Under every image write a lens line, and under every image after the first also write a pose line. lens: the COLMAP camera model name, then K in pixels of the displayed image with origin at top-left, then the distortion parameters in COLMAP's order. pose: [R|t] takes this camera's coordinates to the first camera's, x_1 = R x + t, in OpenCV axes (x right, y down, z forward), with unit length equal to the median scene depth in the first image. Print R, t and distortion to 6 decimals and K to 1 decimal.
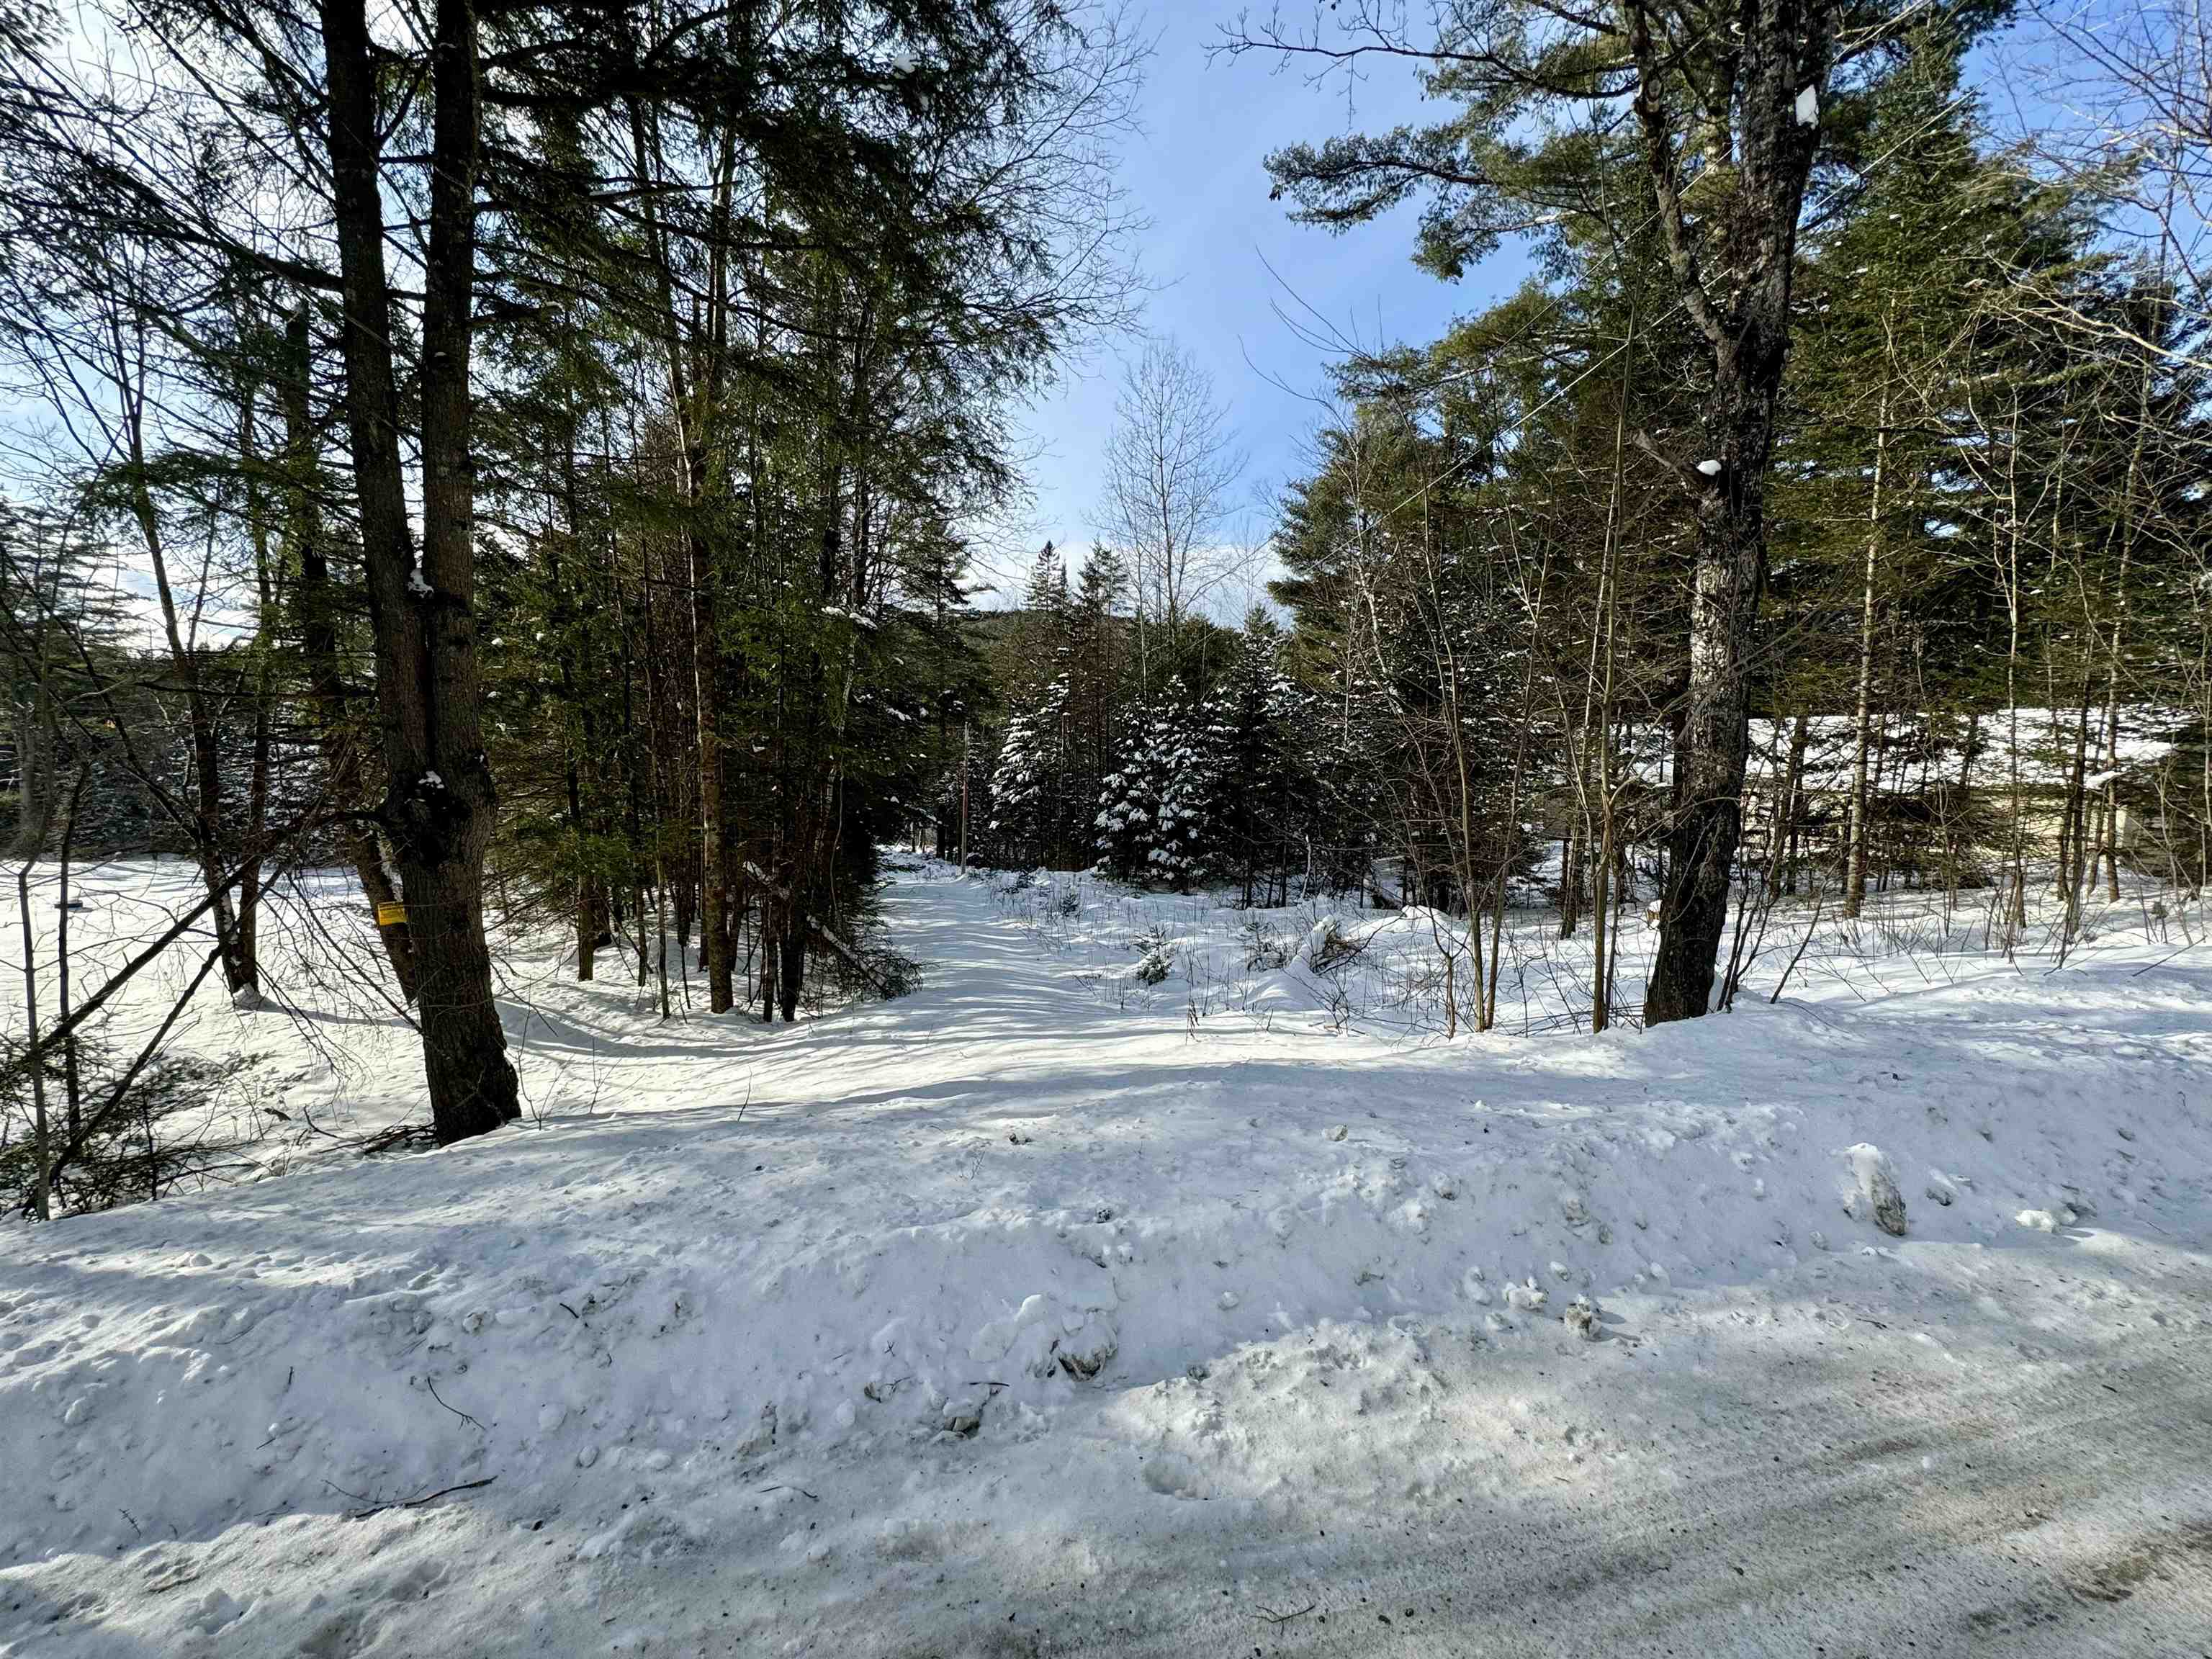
lens RADIAL K [[889.6, 0, 1101.4], [0, 889.6, 836.7], [0, 0, 1]] dist [-0.000254, -0.000008]
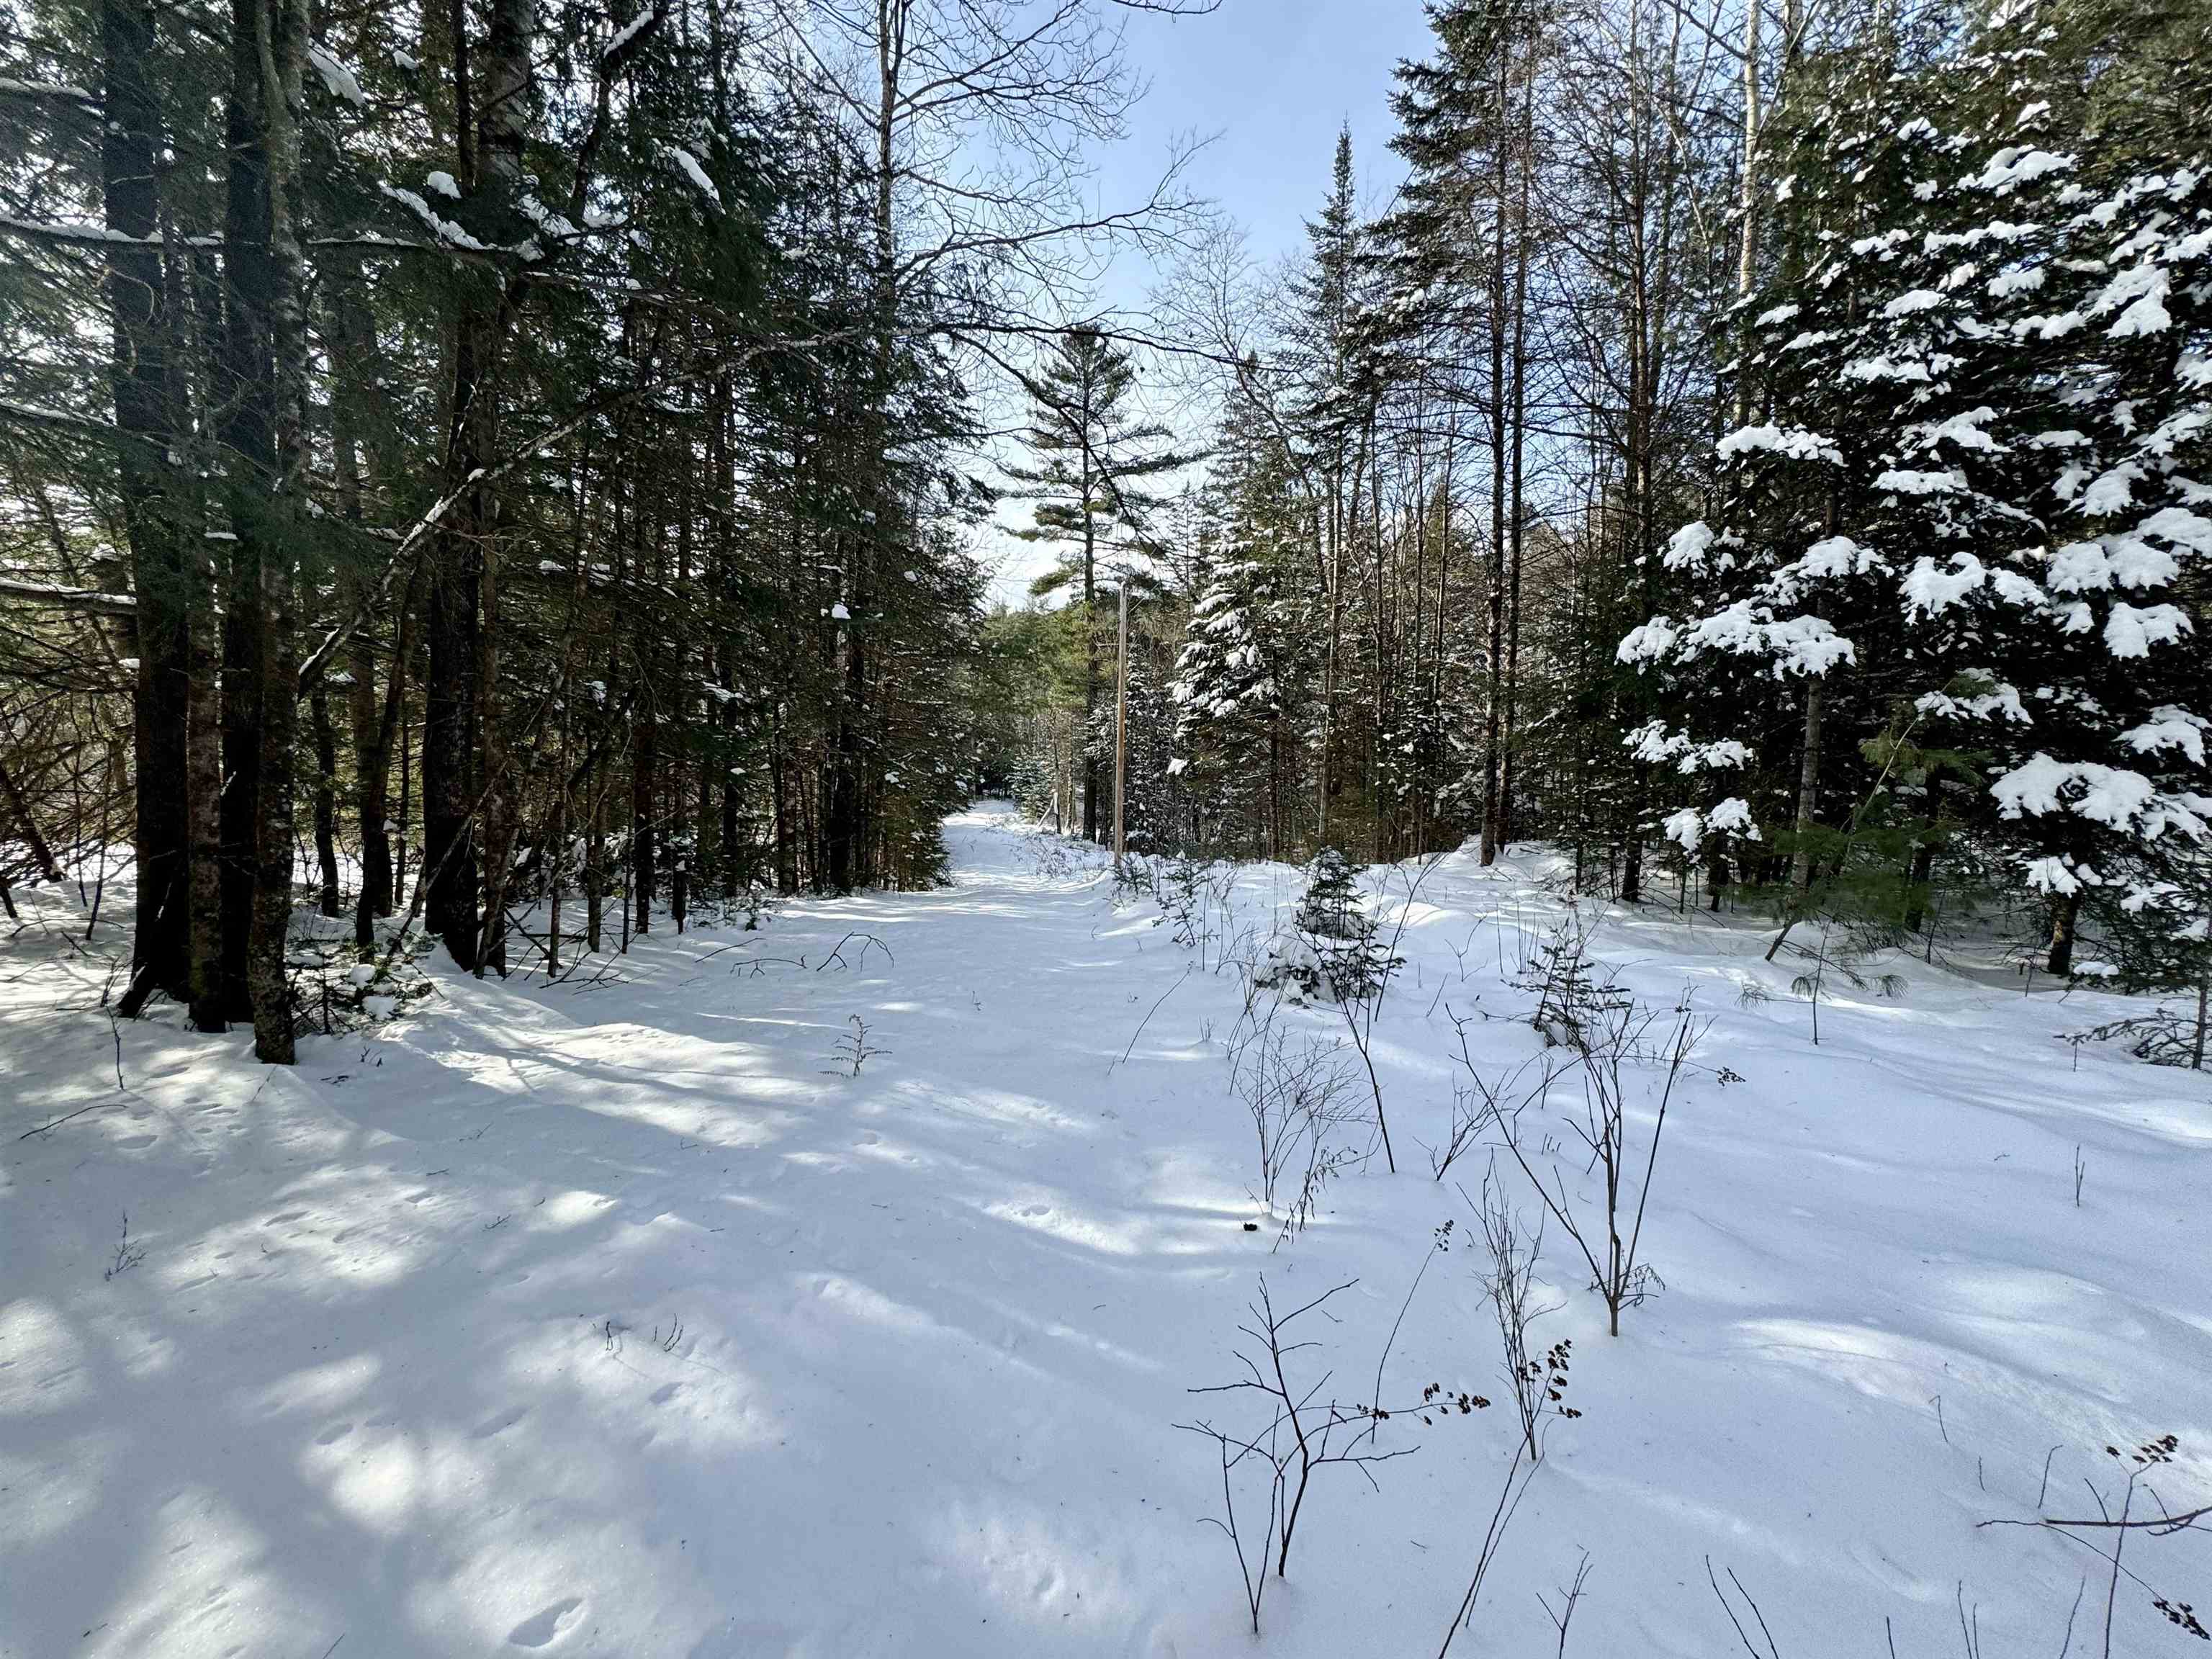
lens RADIAL K [[889.6, 0, 1105.1], [0, 889.6, 834.0], [0, 0, 1]] dist [-0.000254, -0.000008]
pose [[0.983349, -0.001721, -0.181718, -0.073004], [0.003678, 0.999939, 0.010433, 0.018889], [0.181689, -0.010928, 0.983295, 0.527834]]
